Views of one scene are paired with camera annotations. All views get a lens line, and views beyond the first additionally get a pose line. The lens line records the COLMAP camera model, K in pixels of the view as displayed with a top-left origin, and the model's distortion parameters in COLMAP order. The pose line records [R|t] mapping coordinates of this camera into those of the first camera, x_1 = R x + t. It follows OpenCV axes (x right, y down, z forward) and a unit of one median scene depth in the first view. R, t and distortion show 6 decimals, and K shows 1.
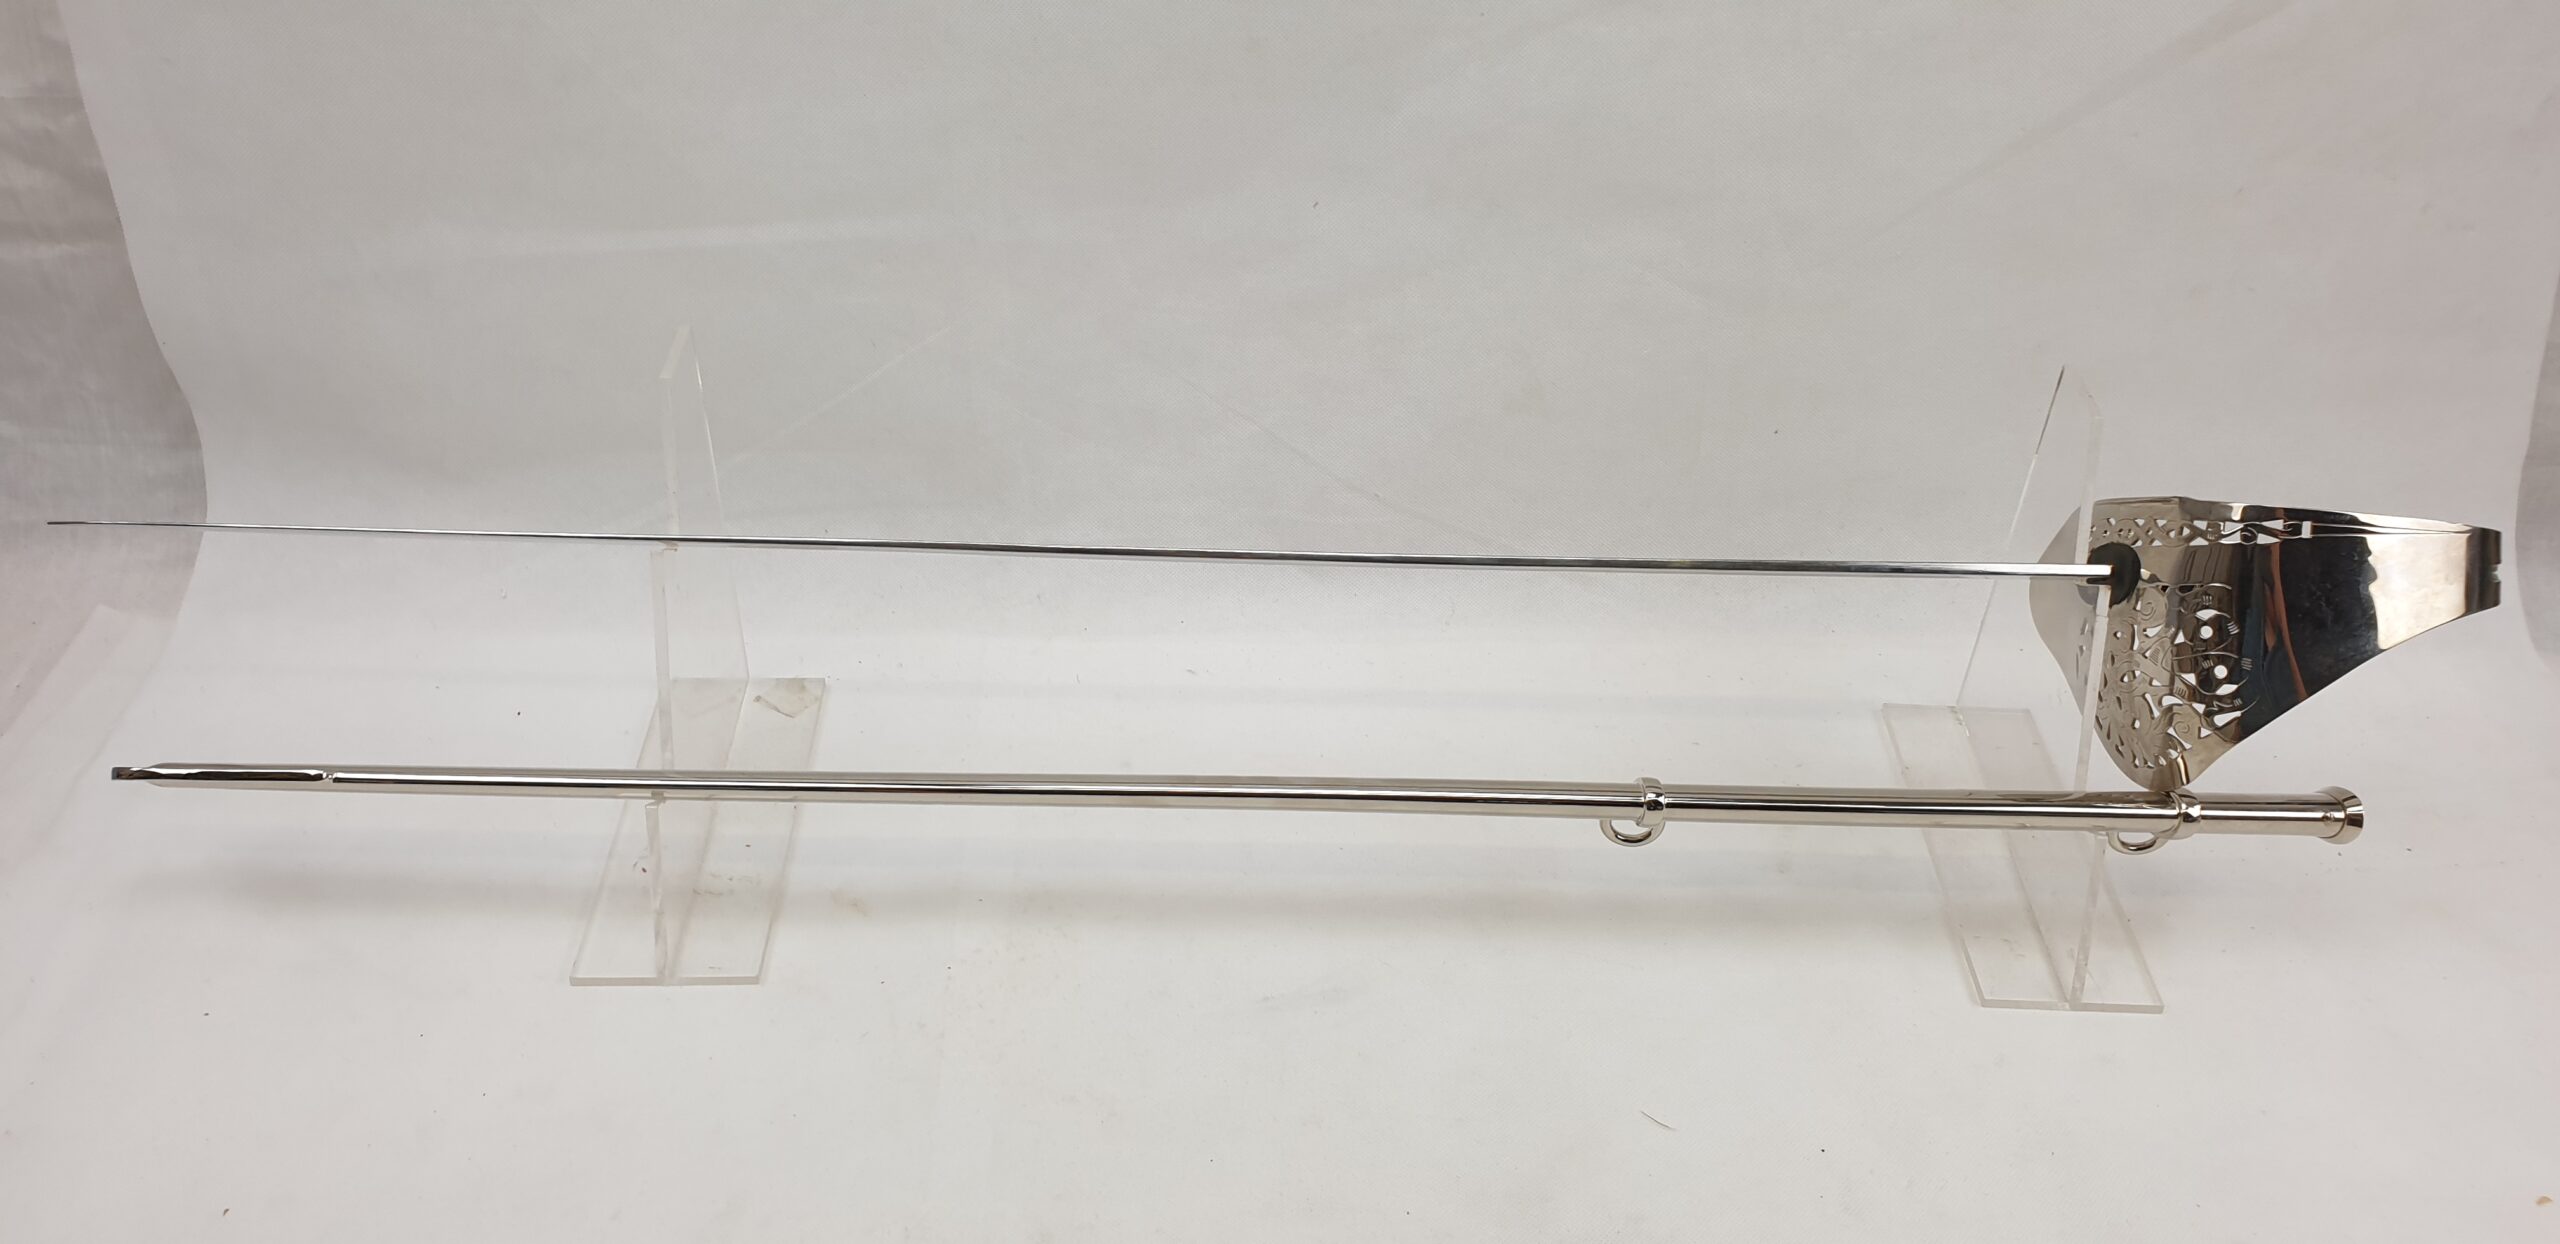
lens RADIAL K [[1872.3, 0, 1296.6], [0, 1872.3, 641.3], [0, 0, 1]] dist [-0.000128, 0.026591]
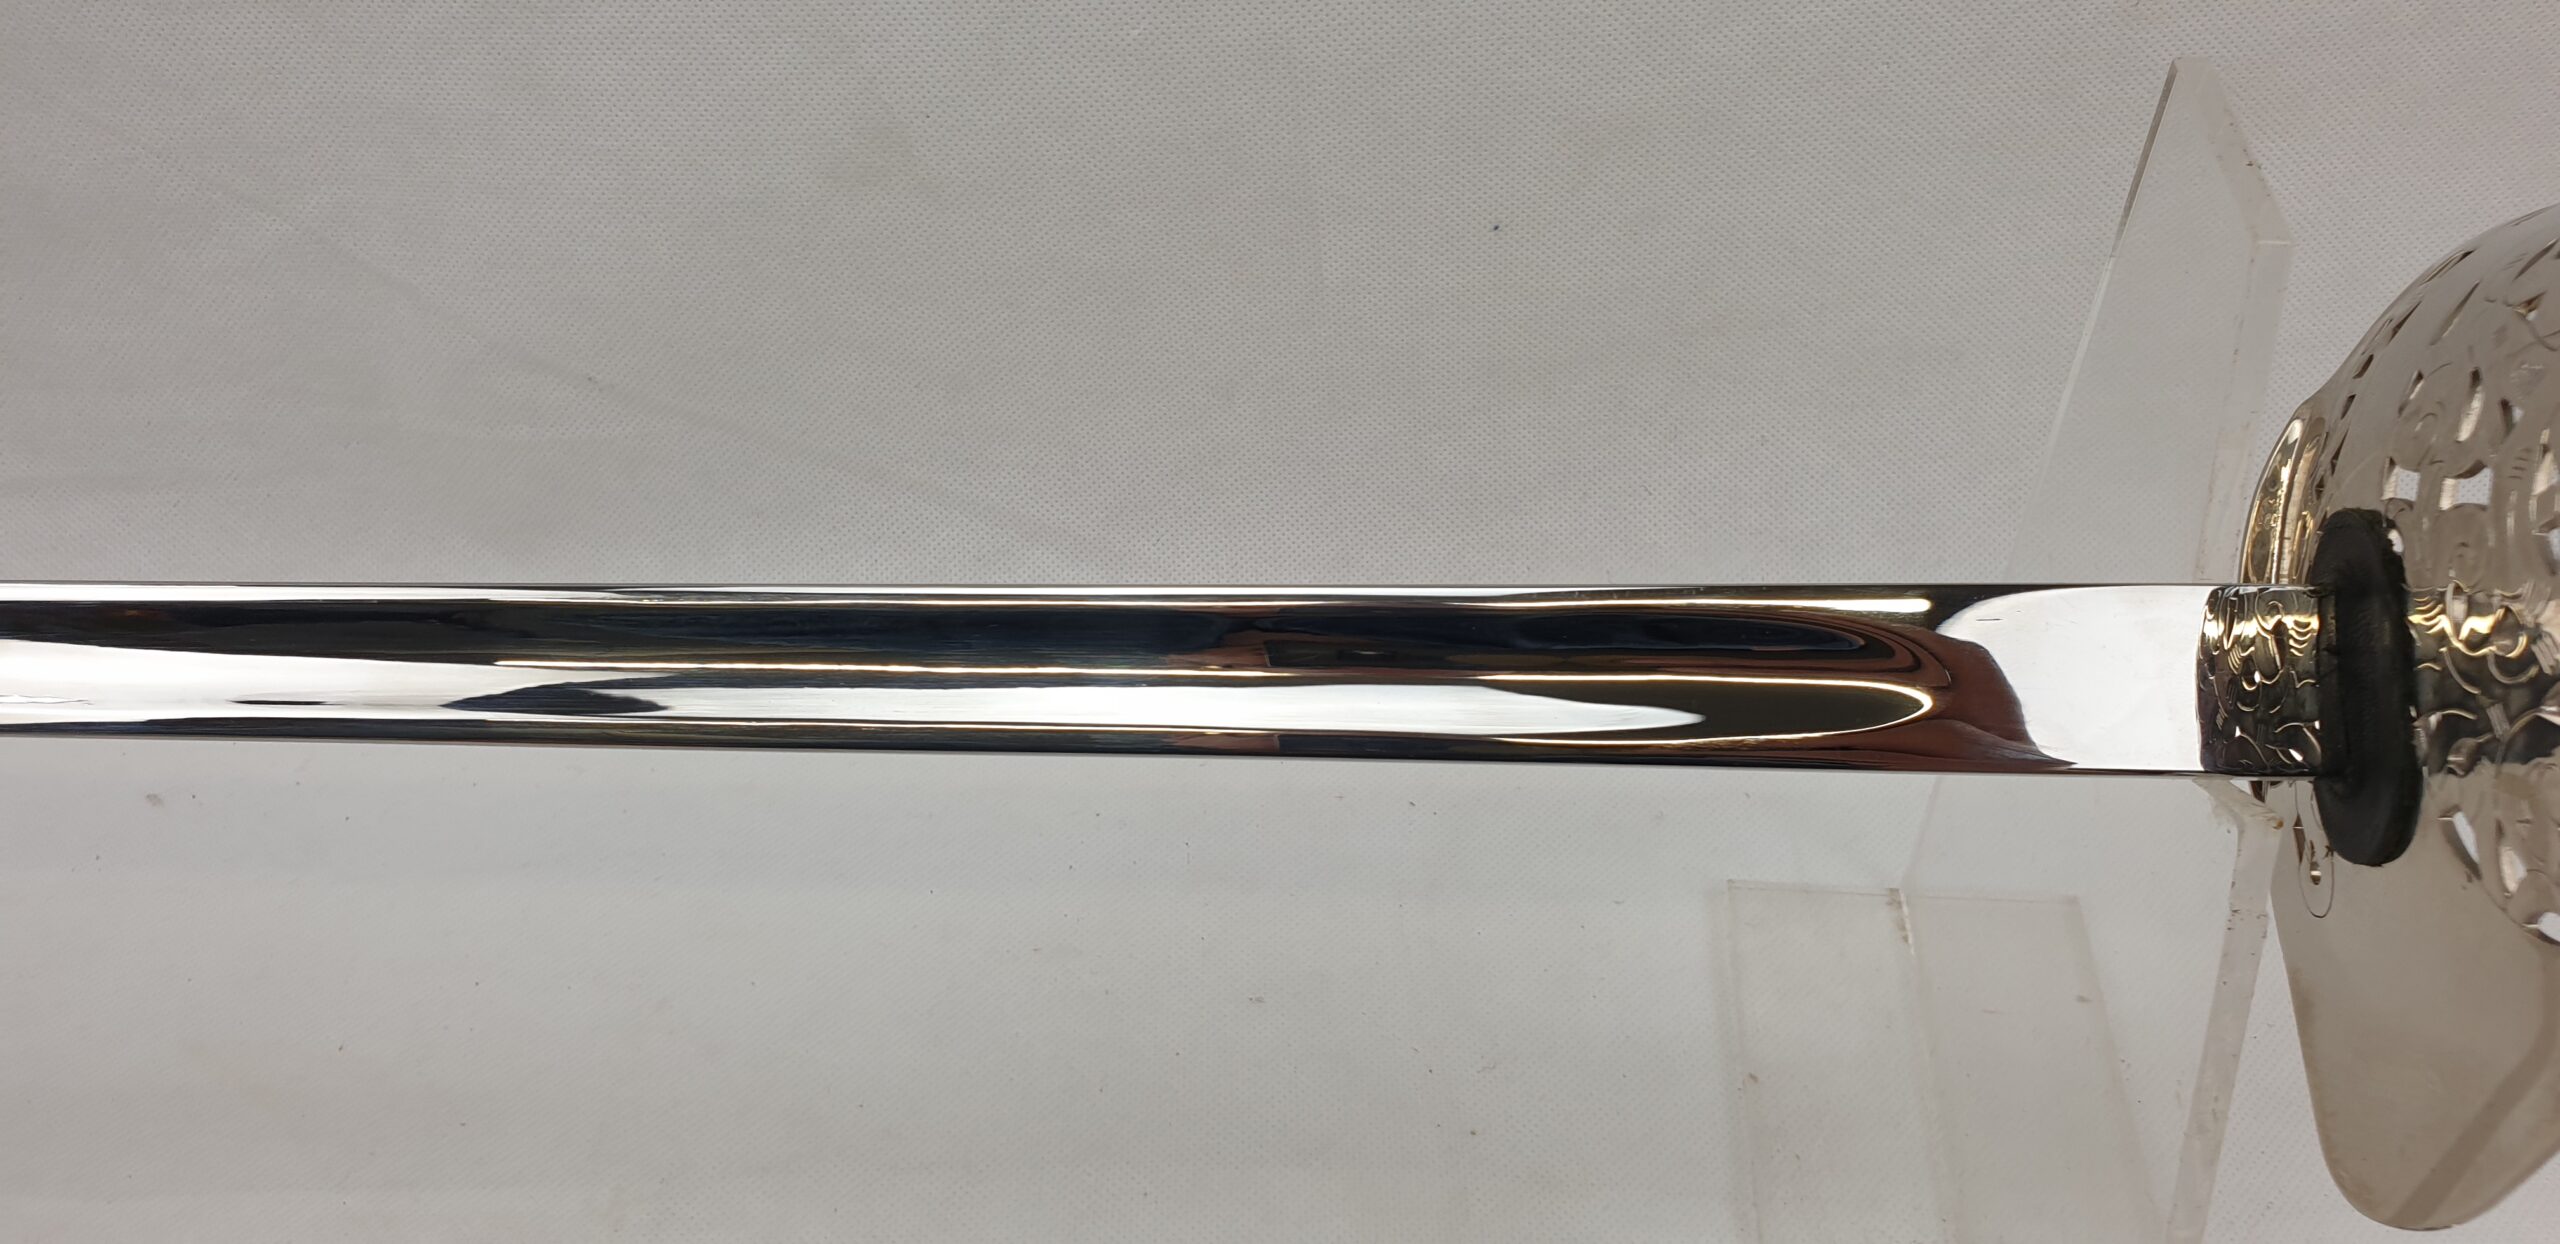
lens RADIAL K [[2002.8, 0, 1302.3], [0, 2002.8, 618.3], [0, 0, 1]] dist [0.027826, 0.009735]
pose [[0.997949, -0.002790, -0.063951, 0.254805], [0.011101, 0.991454, 0.129981, -0.087100], [0.063042, -0.130425, 0.989452, 0.570528]]
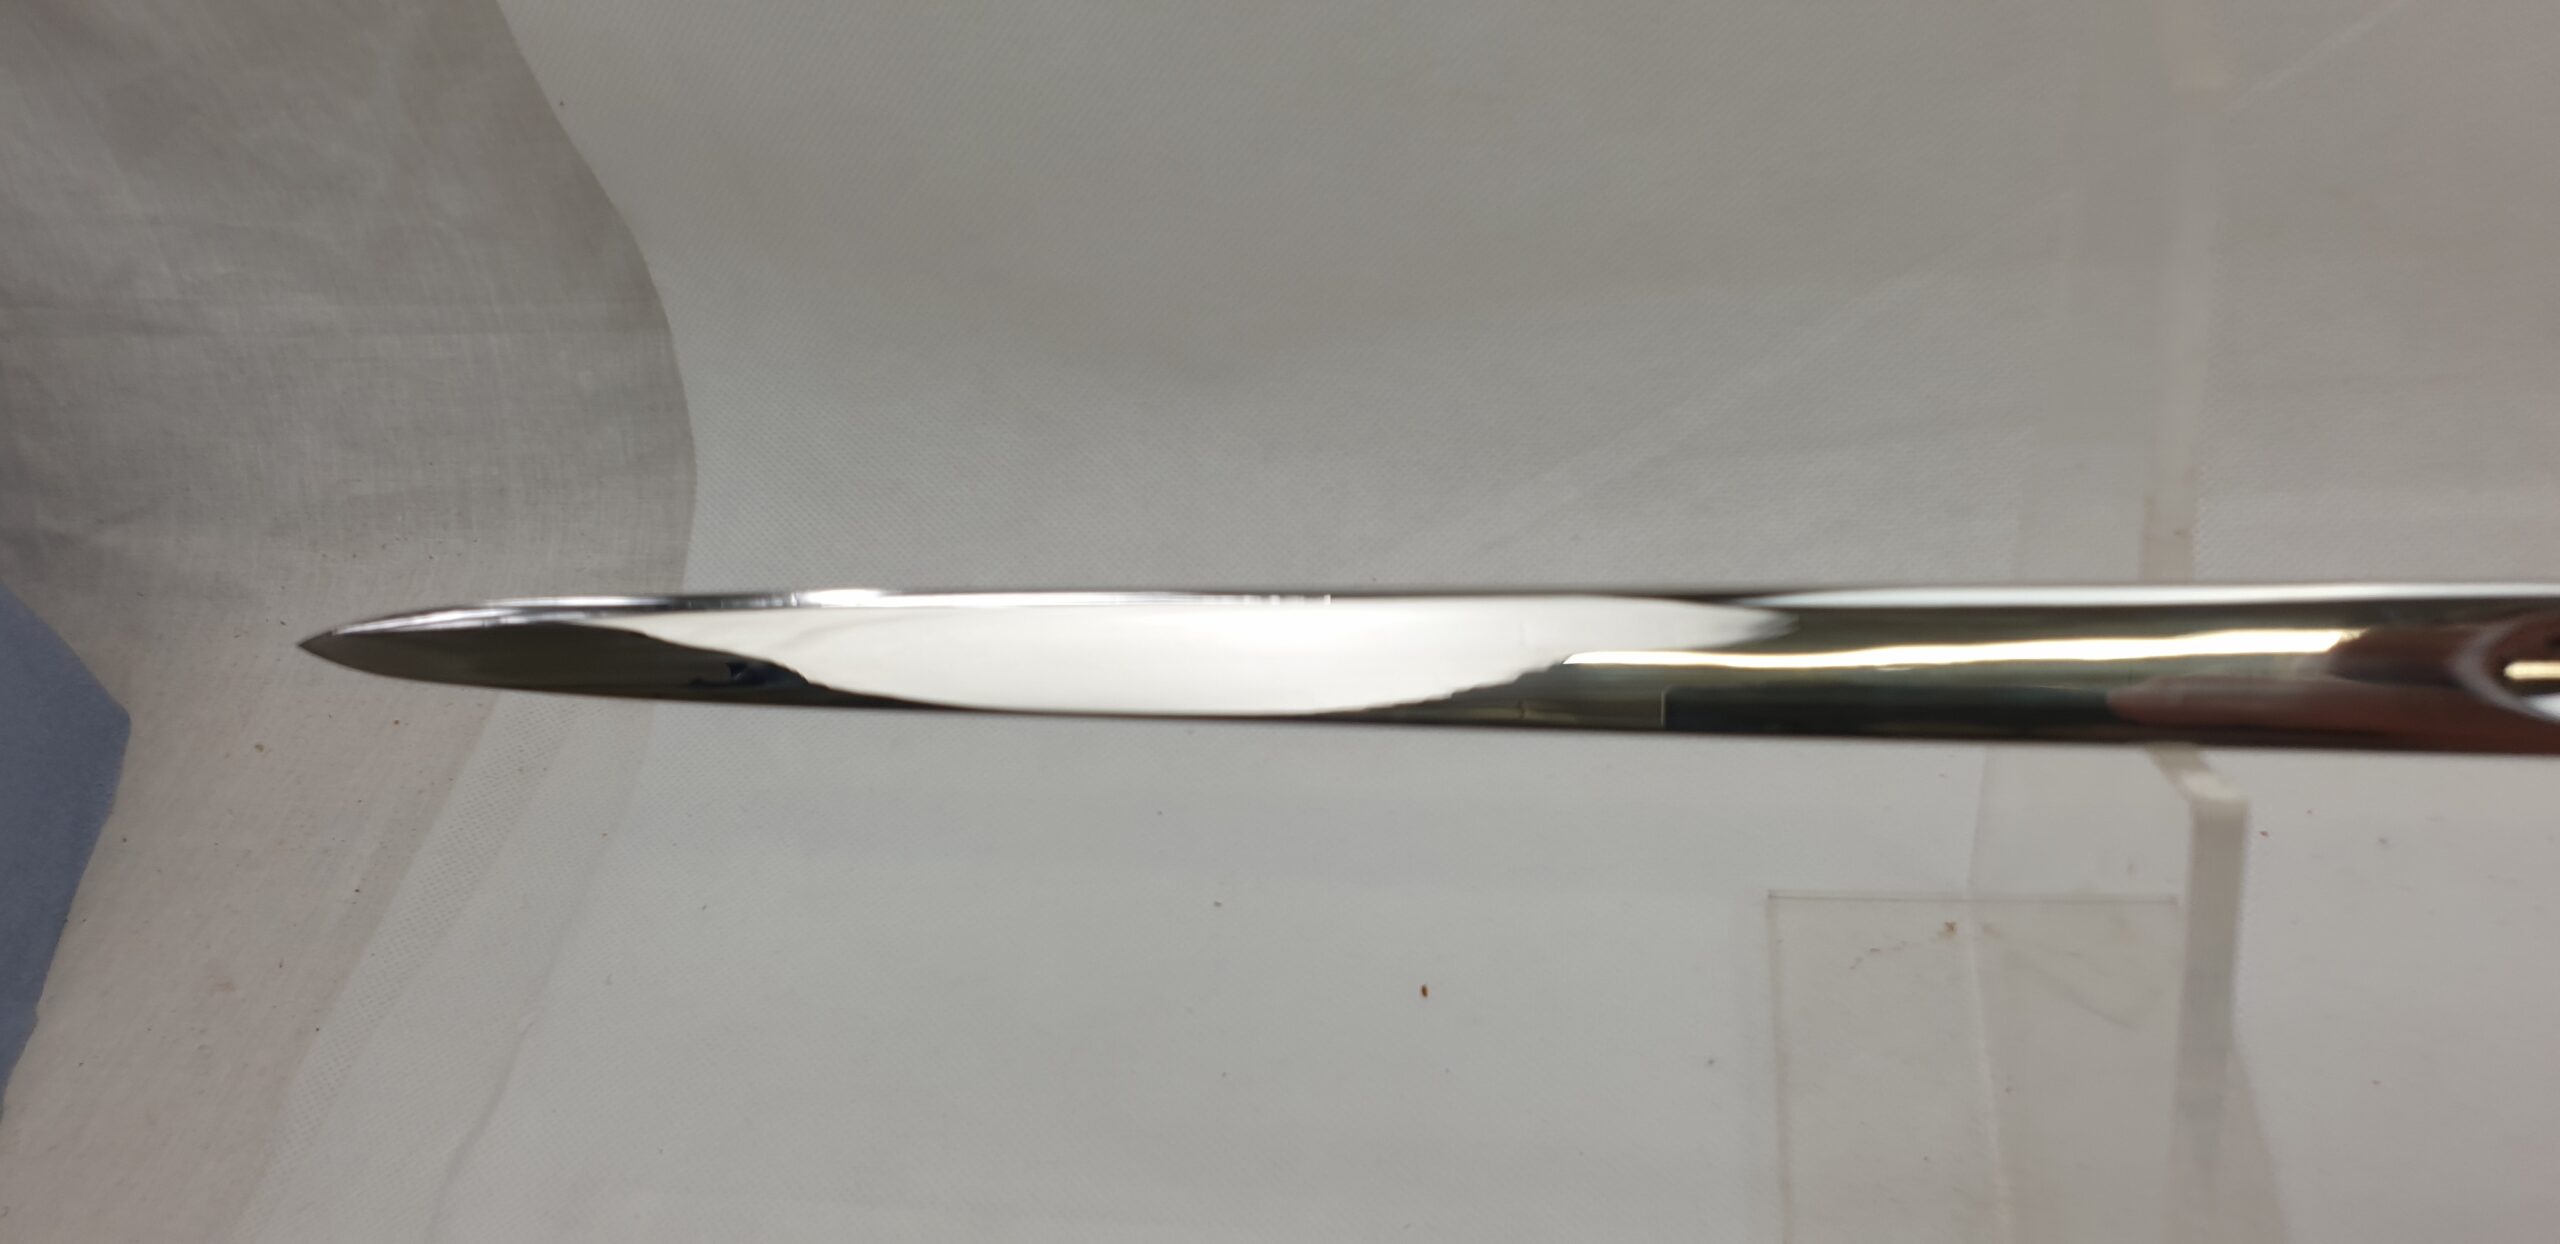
lens RADIAL K [[1872.3, 0, 1336.0], [0, 1872.3, 593.3], [0, 0, 1]] dist [-0.000128, 0.026591]
pose [[0.968877, -0.012276, -0.247239, -0.327764], [0.043943, 0.991436, 0.122976, -0.091814], [0.243612, -0.130013, 0.961119, 0.617566]]
